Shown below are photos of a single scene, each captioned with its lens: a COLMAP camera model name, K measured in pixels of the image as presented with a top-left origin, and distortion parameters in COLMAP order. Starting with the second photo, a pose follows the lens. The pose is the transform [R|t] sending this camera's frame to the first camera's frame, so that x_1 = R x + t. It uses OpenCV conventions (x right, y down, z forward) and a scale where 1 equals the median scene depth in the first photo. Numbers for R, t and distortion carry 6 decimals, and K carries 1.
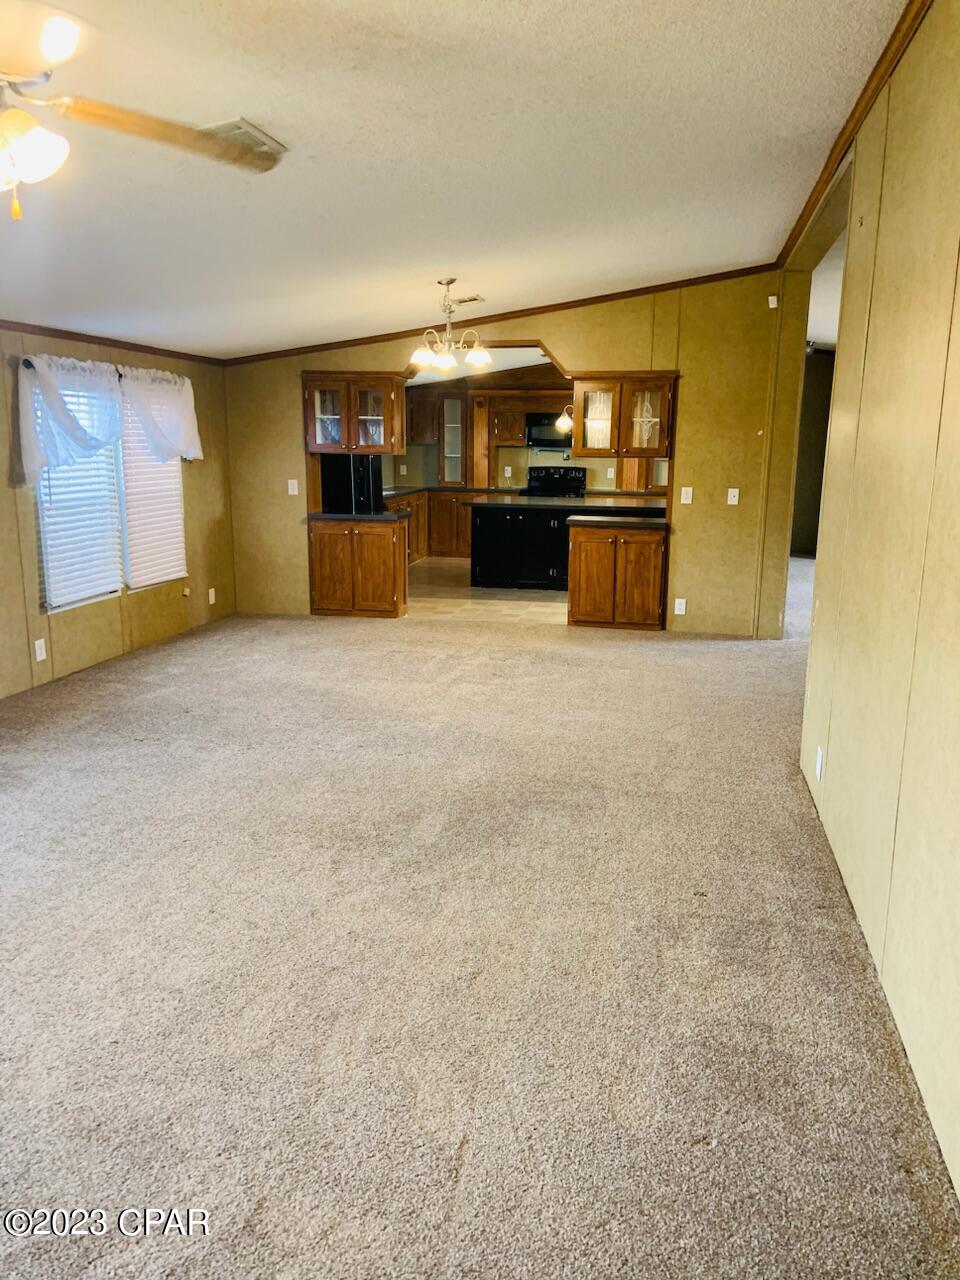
lens RADIAL K [[977.7, 0, 480.0], [0, 977.7, 640.0], [0, 0, 1]] dist [0.078415, -0.001777]
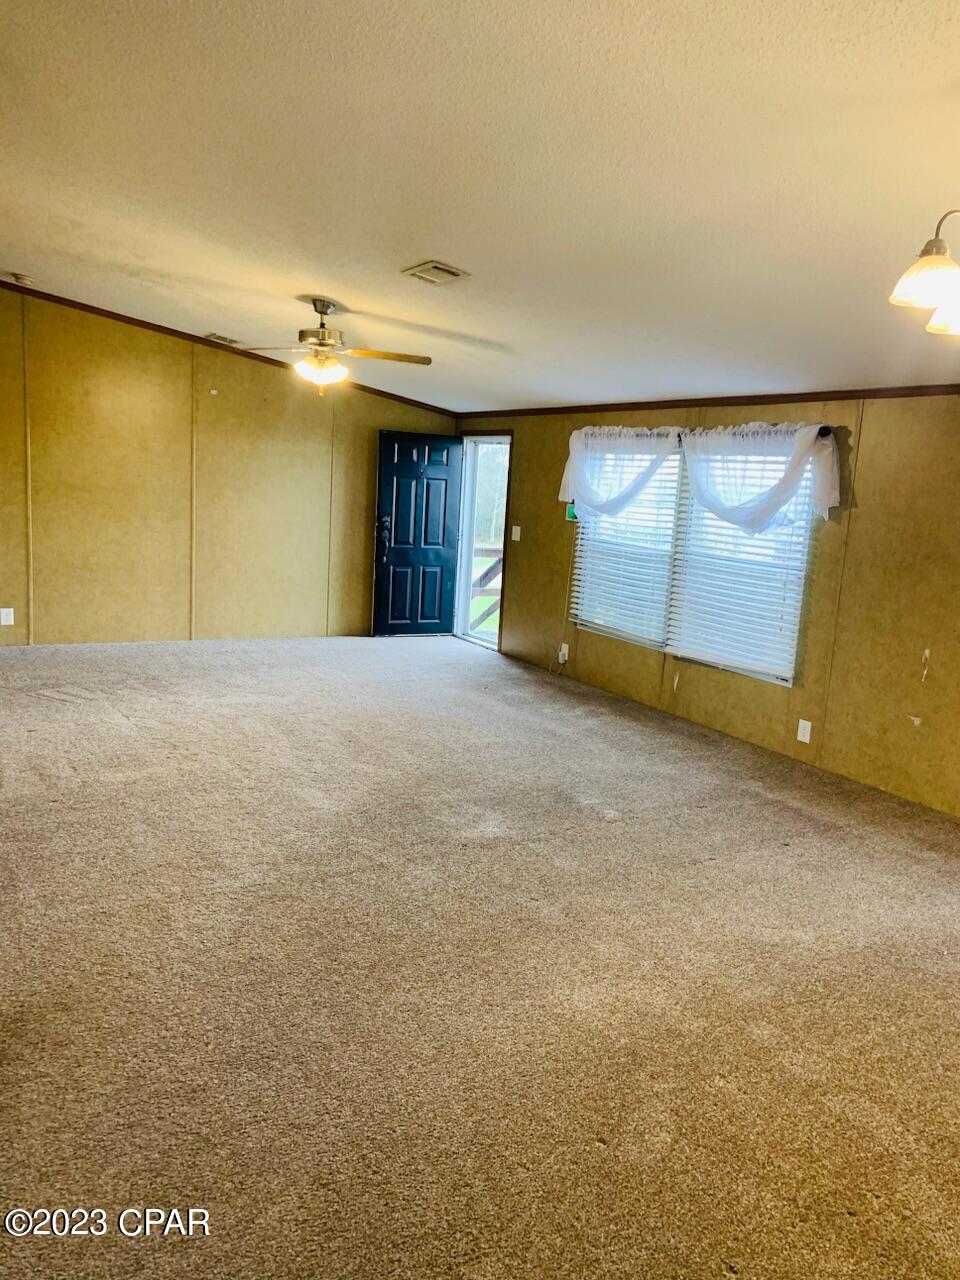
lens RADIAL K [[977.7, 0, 480.0], [0, 977.7, 640.0], [0, 0, 1]] dist [0.078415, -0.001777]
pose [[-0.742569, 0.052129, -0.667738, 0.455027], [-0.207386, 0.930074, 0.303237, -0.327164], [0.636854, 0.363654, -0.679833, 1.598035]]
